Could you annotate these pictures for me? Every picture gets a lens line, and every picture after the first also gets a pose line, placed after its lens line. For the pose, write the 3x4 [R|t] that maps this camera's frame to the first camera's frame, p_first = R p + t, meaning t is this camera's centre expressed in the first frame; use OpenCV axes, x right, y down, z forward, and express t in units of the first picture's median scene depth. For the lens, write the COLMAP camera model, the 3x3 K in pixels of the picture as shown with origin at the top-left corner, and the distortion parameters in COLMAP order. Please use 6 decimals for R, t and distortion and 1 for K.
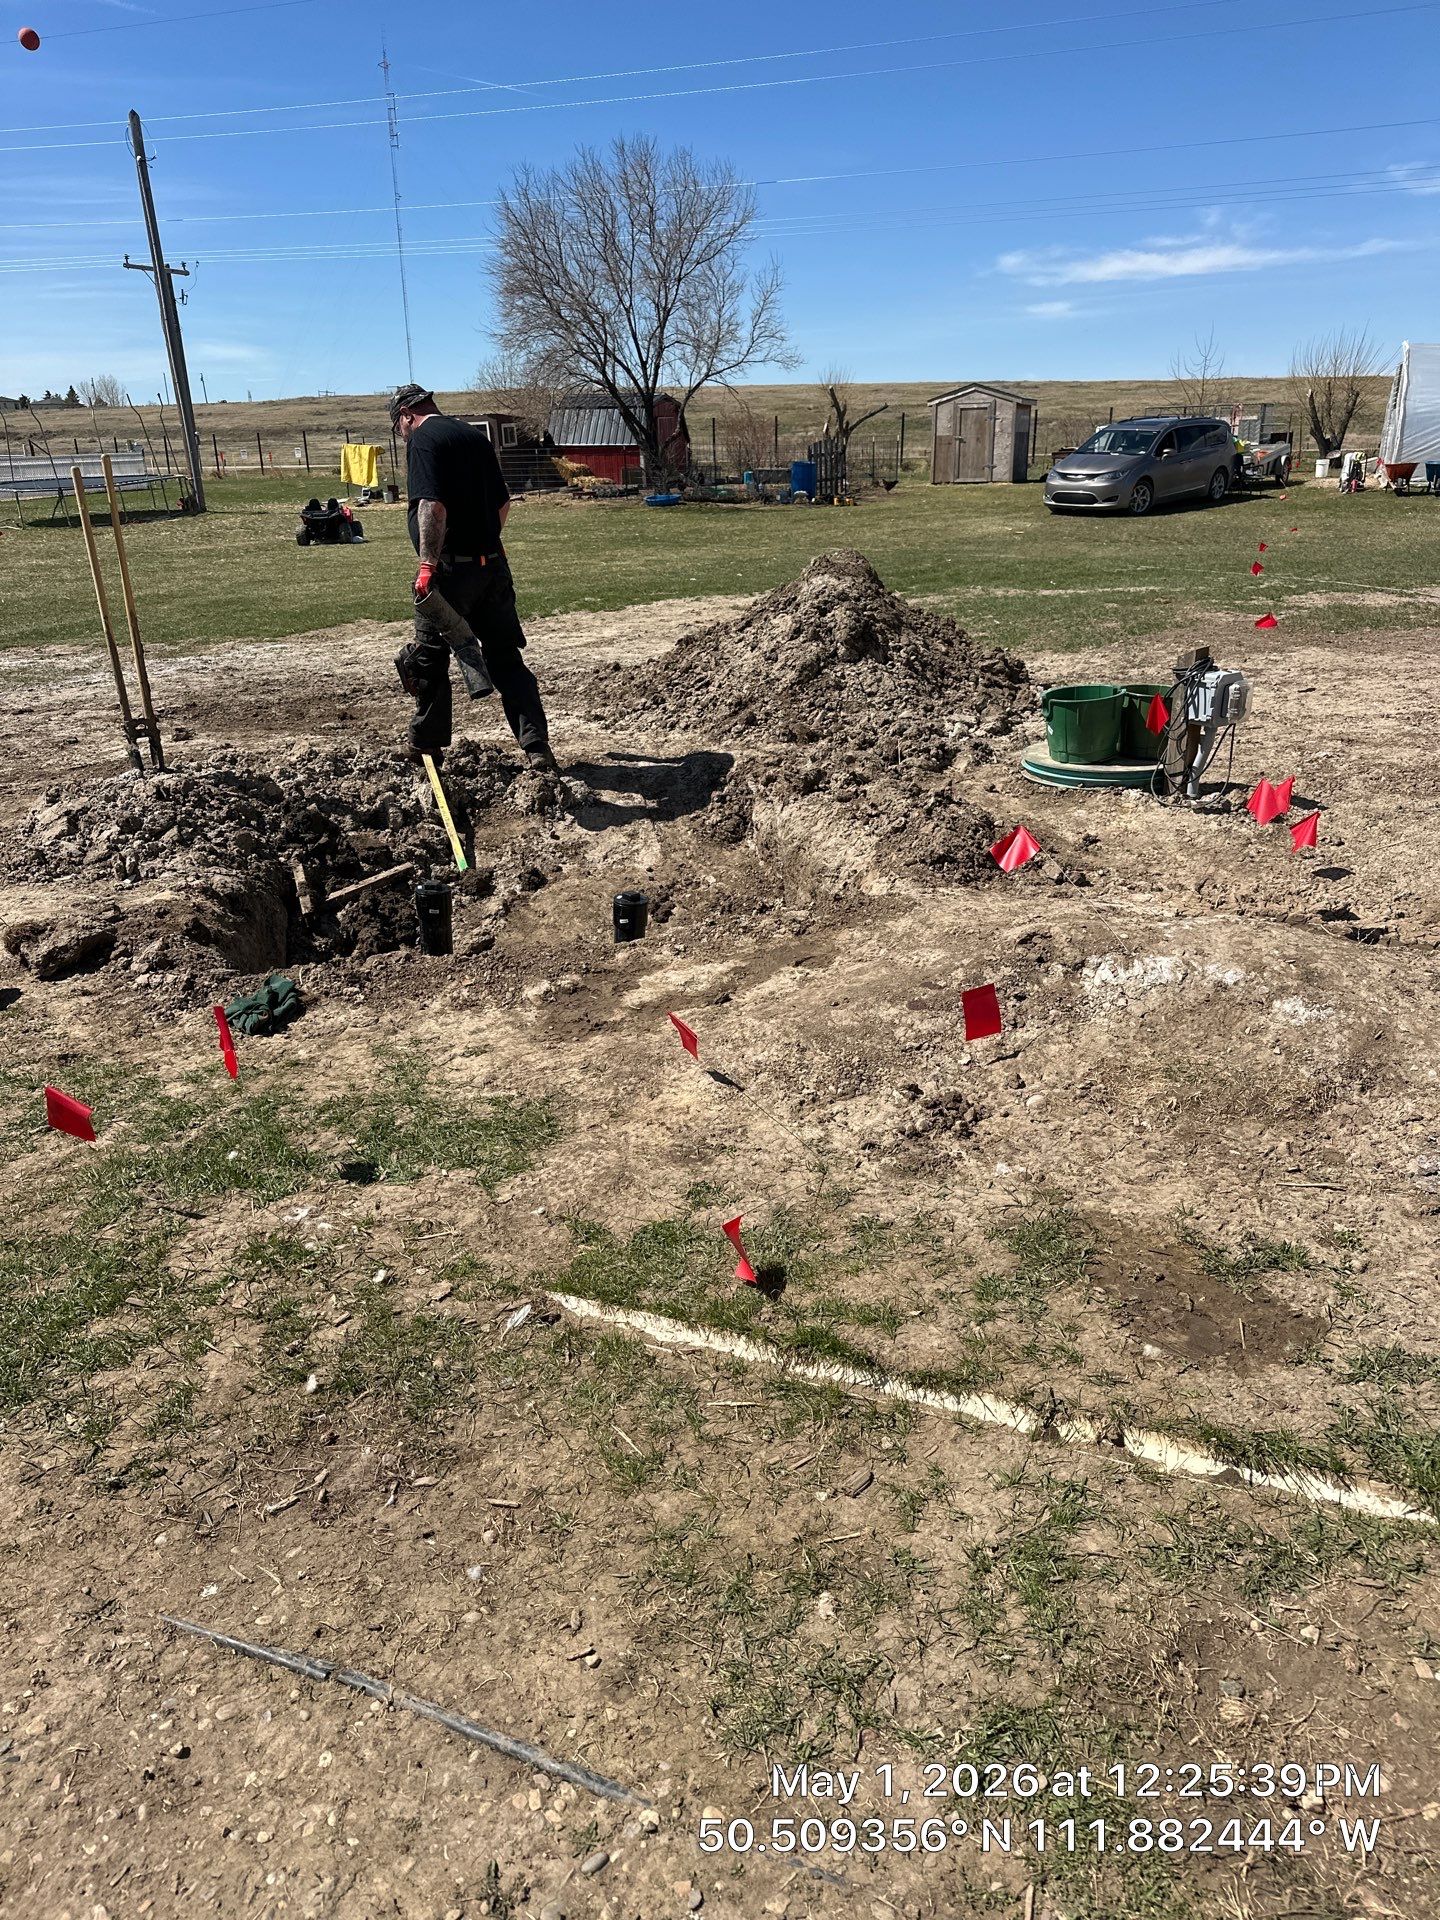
lens RADIAL K [[1348.4, 0, 724.0], [0, 1348.4, 993.5], [0, 0, 1]] dist [0.046597, -0.057367]
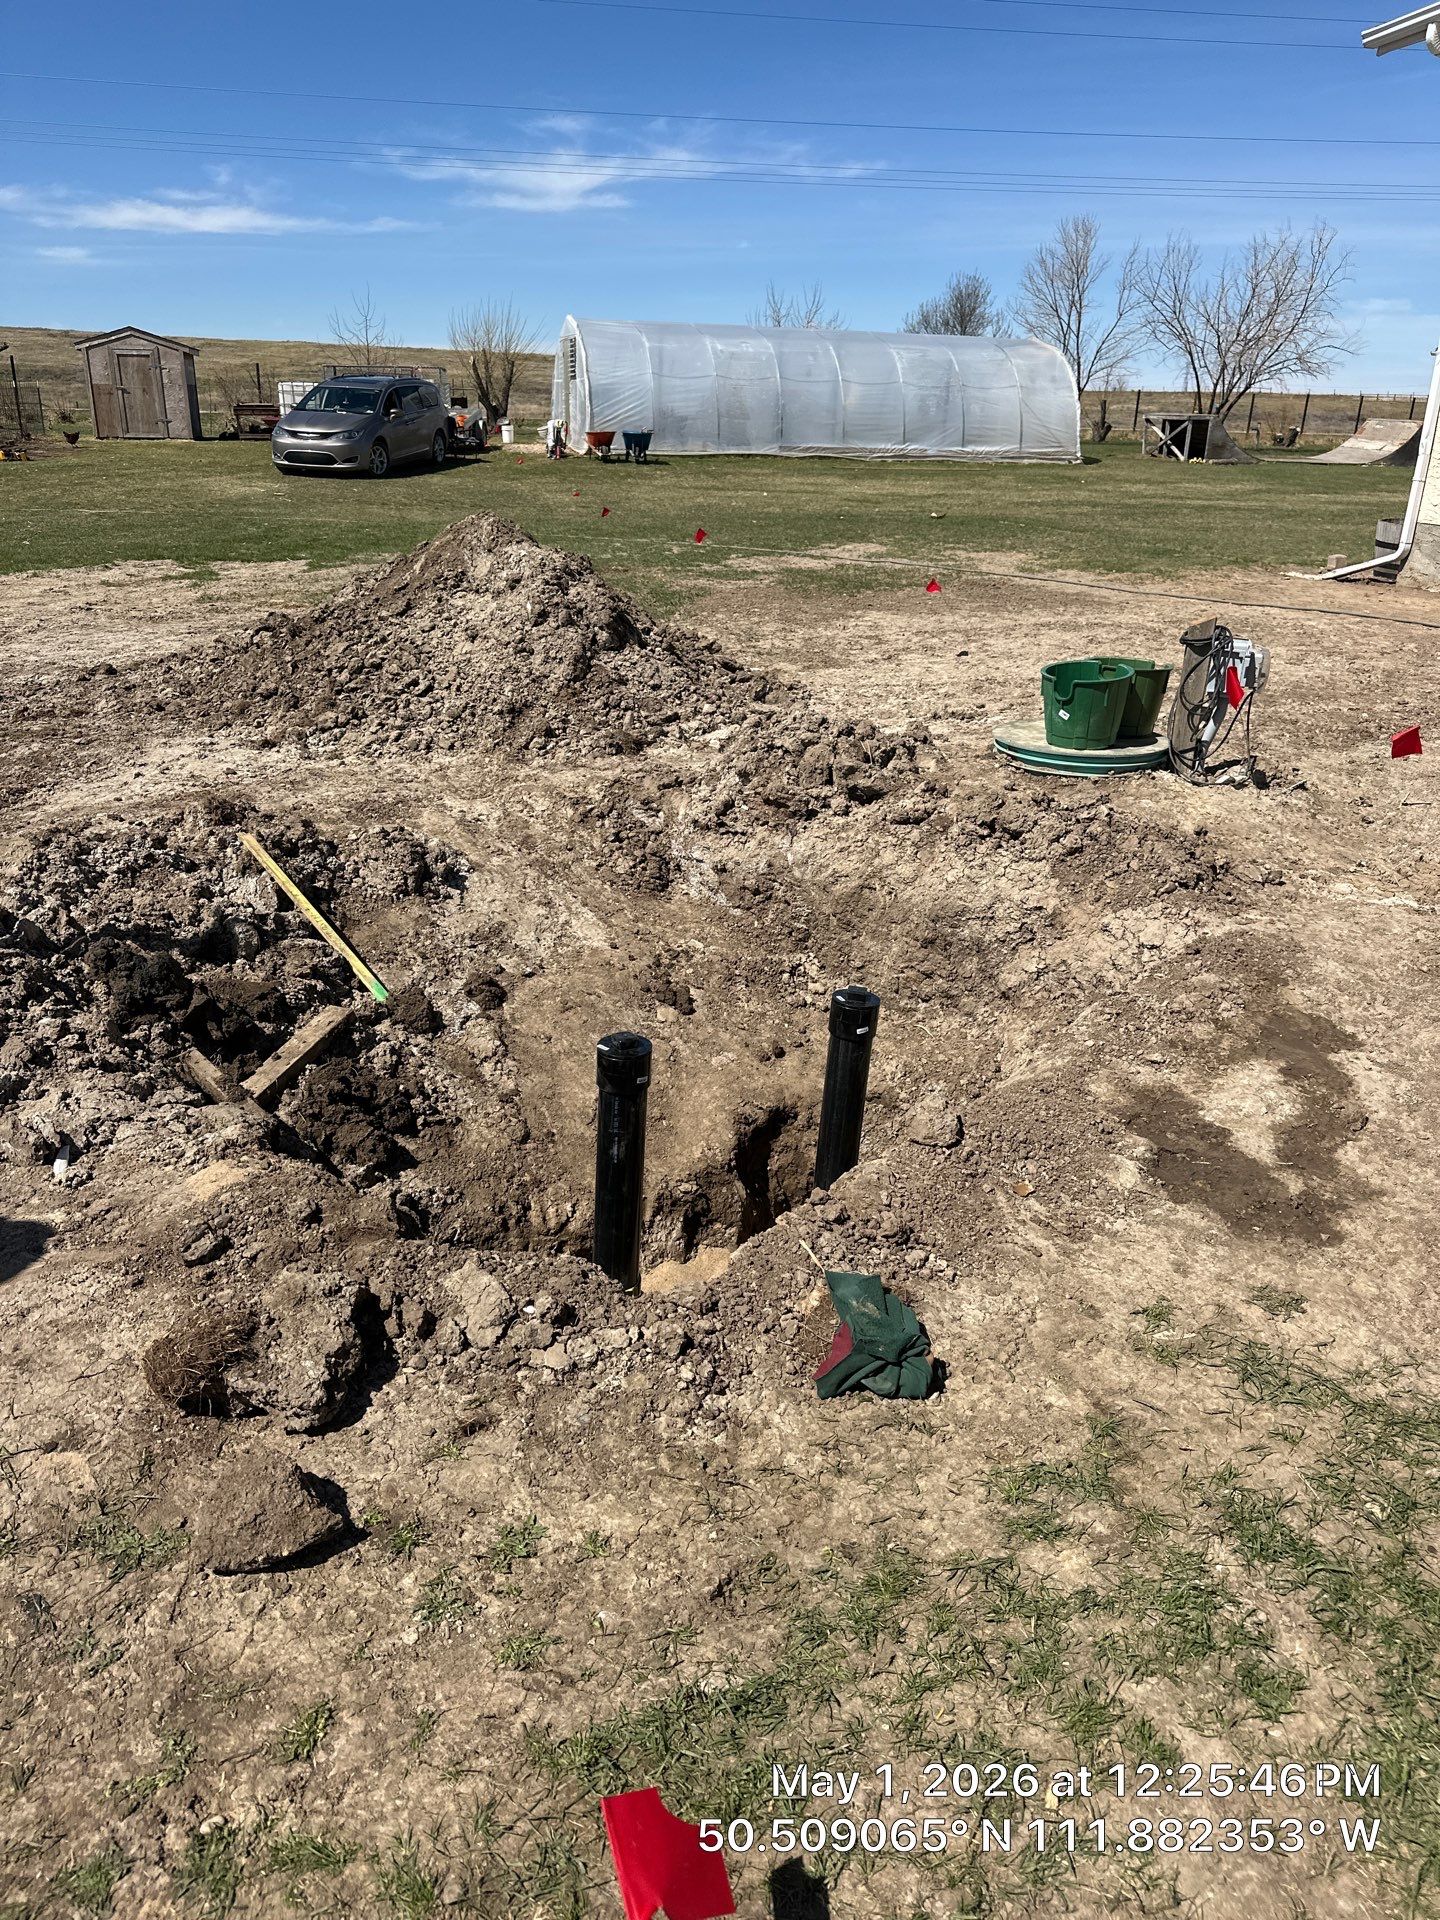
lens RADIAL K [[1348.4, 0, 724.4], [0, 1348.4, 971.0], [0, 0, 1]] dist [0.046597, -0.057367]
pose [[0.809290, -0.191304, 0.555385, -0.332941], [0.186136, 0.980276, 0.066429, -0.092686], [-0.557139, 0.049617, 0.828936, 0.282569]]
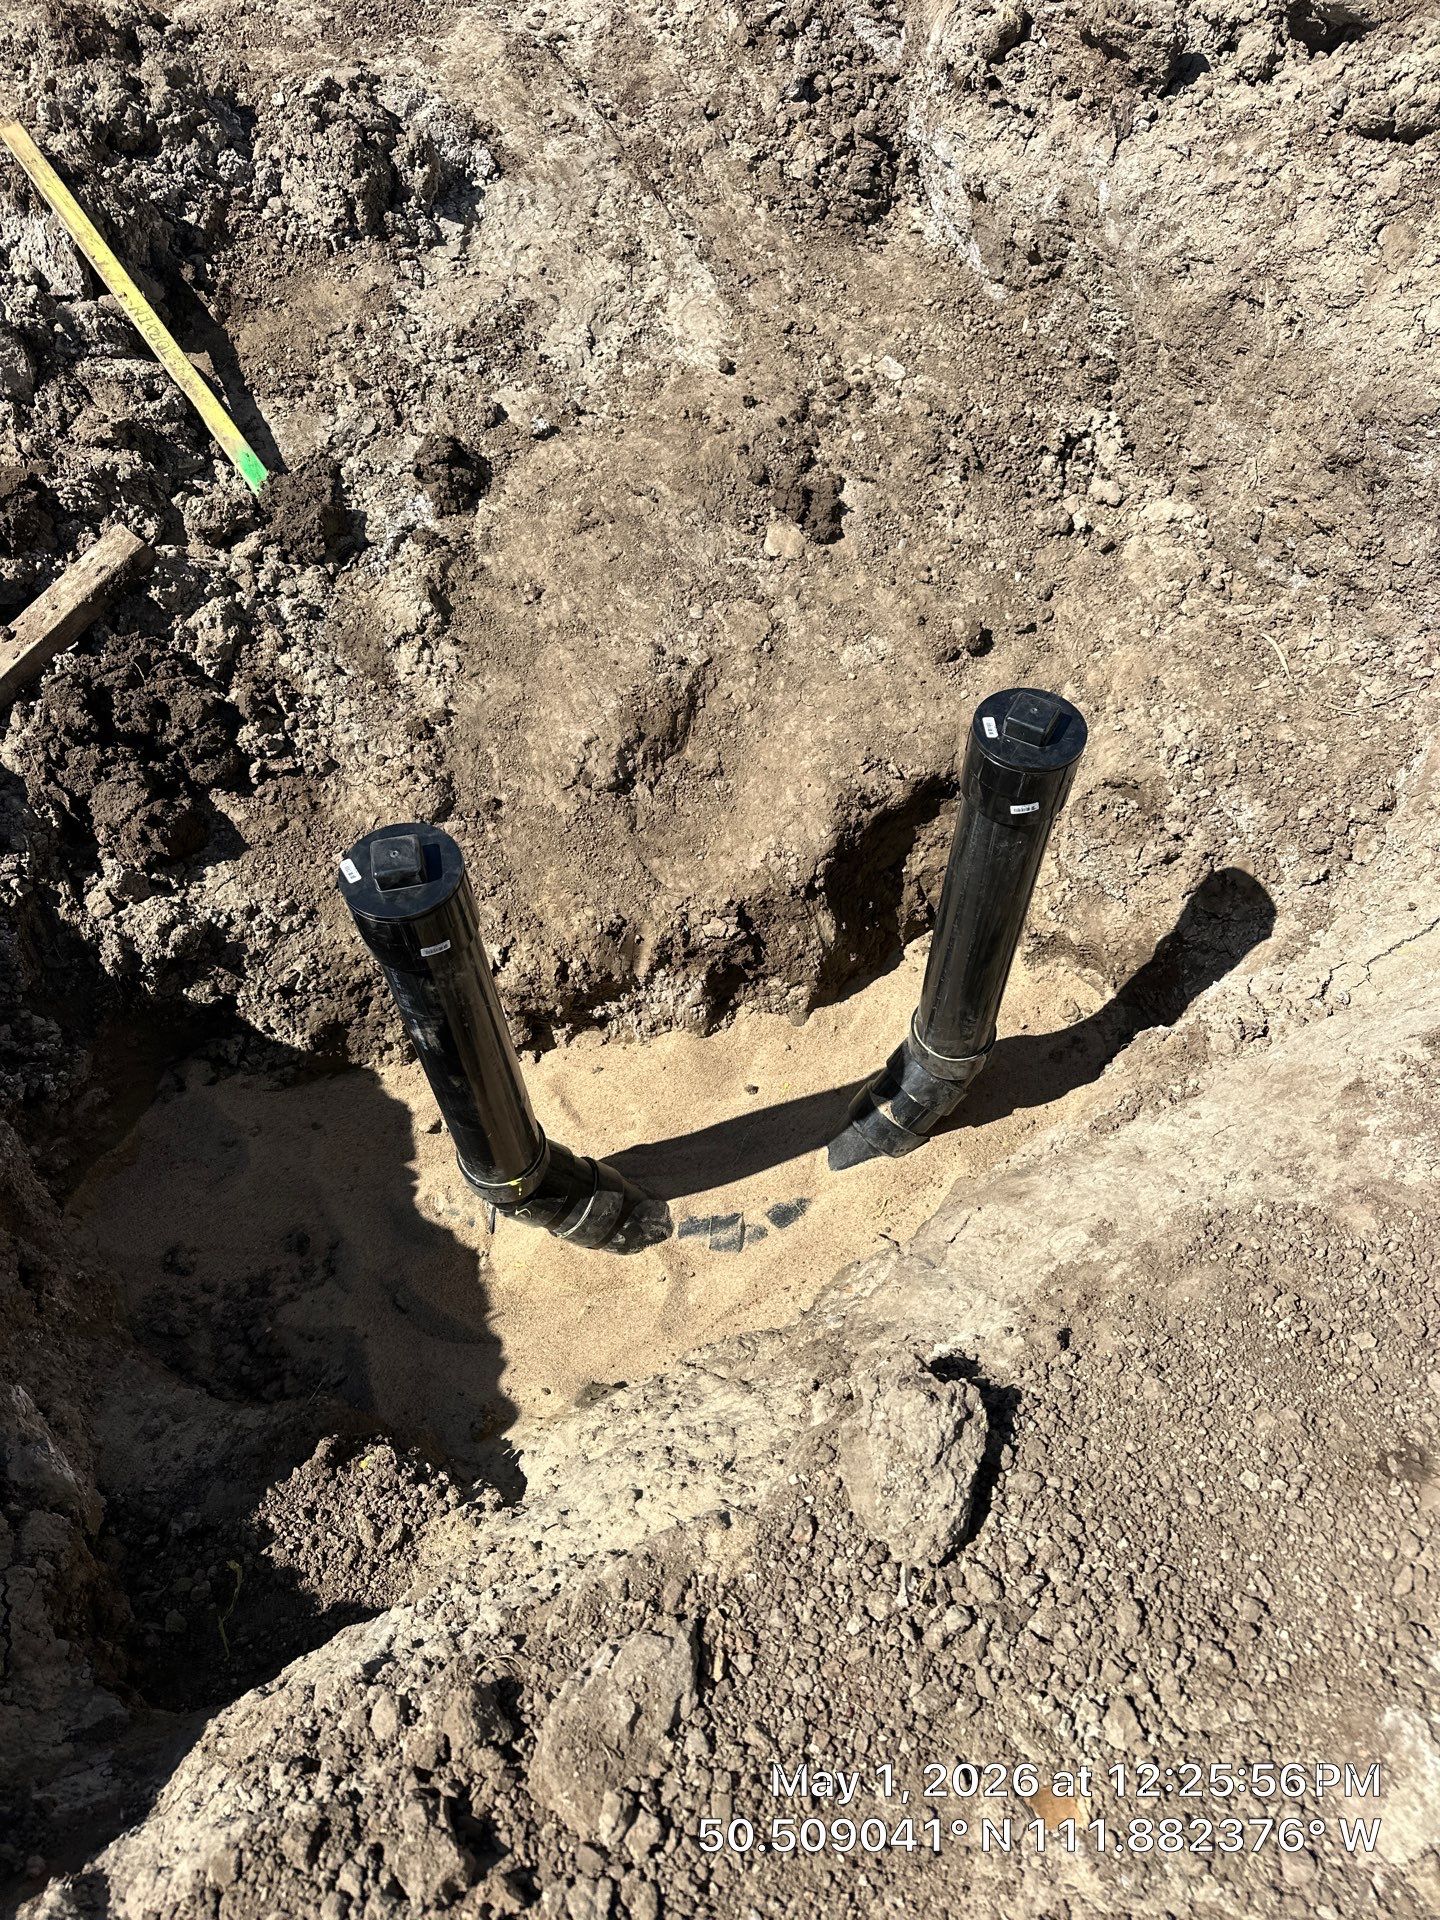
lens RADIAL K [[1348.4, 0, 728.3], [0, 1348.4, 964.6], [0, 0, 1]] dist [0.046597, -0.057367]
pose [[0.954147, -0.270222, 0.128777, -0.121670], [0.158329, 0.820690, 0.549000, -0.132305], [-0.254038, -0.503437, 0.825843, 0.466622]]
